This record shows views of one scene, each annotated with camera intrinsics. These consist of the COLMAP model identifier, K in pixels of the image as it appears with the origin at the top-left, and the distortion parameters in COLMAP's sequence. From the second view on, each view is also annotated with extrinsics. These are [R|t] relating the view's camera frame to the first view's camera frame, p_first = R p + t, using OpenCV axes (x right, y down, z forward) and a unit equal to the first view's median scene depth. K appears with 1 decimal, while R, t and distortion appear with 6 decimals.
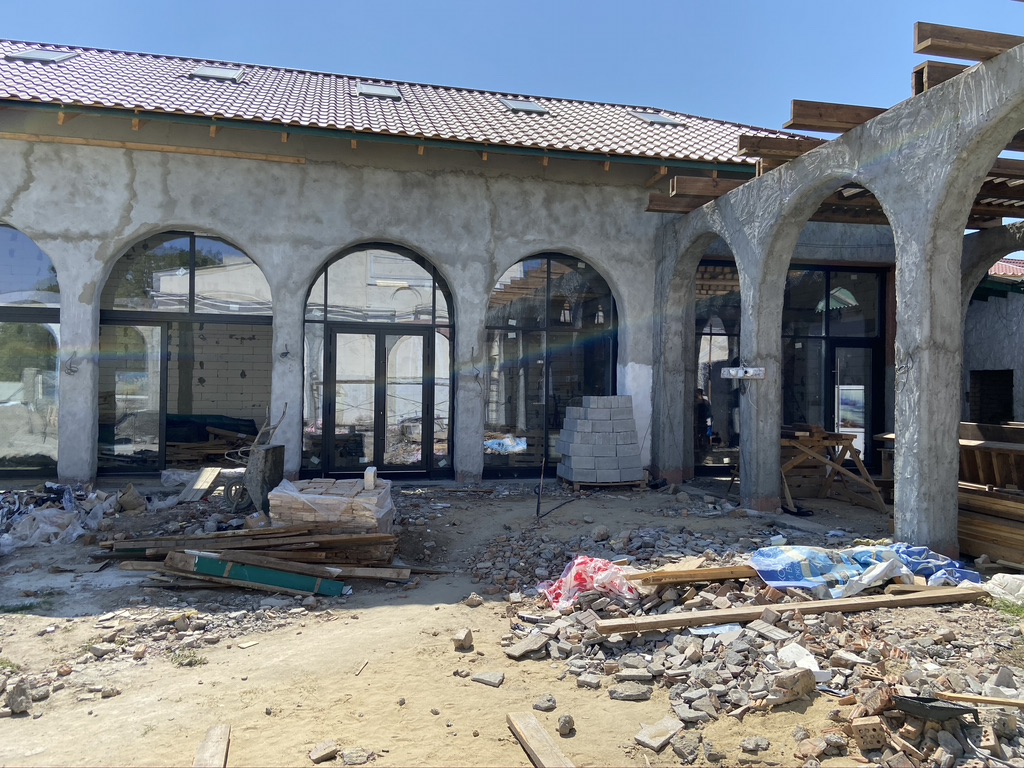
lens RADIAL K [[774.6, 0, 512.7], [0, 774.6, 382.8], [0, 0, 1]] dist [0.108844, -0.135647]
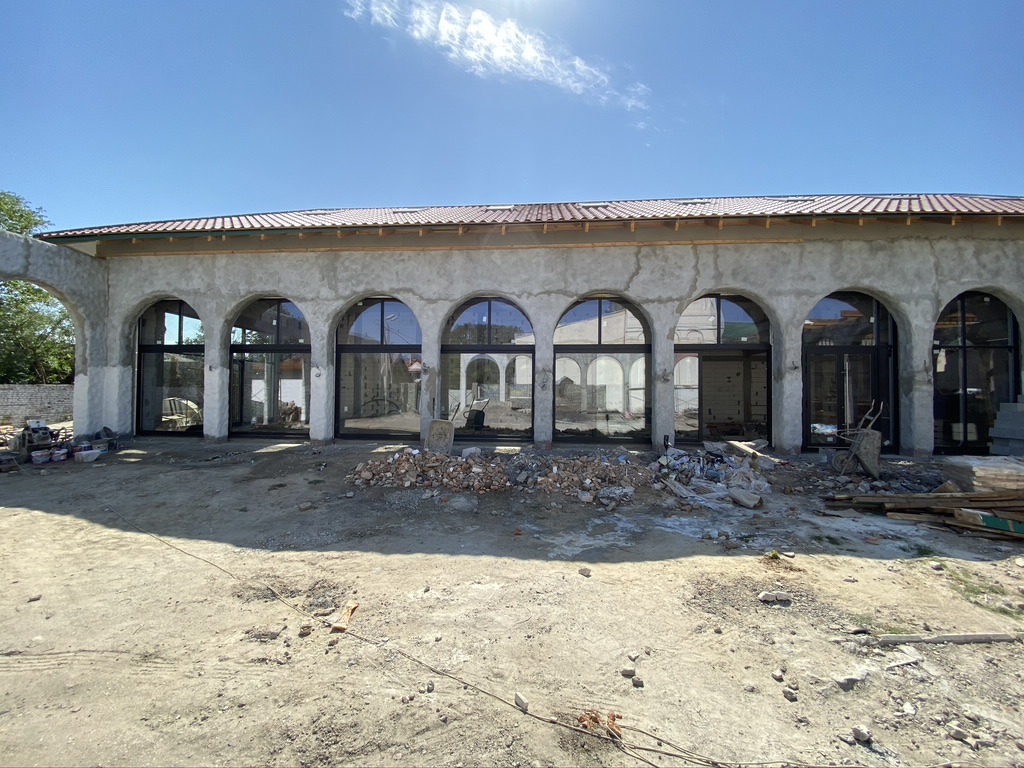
lens RADIAL K [[415.6, 0, 509.7], [0, 415.6, 384.1], [0, 0, 1]] dist [0.015368, -0.019029]
pose [[0.947667, -0.013832, -0.318962, -0.525563], [0.006276, 0.999675, -0.024707, 0.010482], [0.319200, 0.021412, 0.947445, 0.060902]]
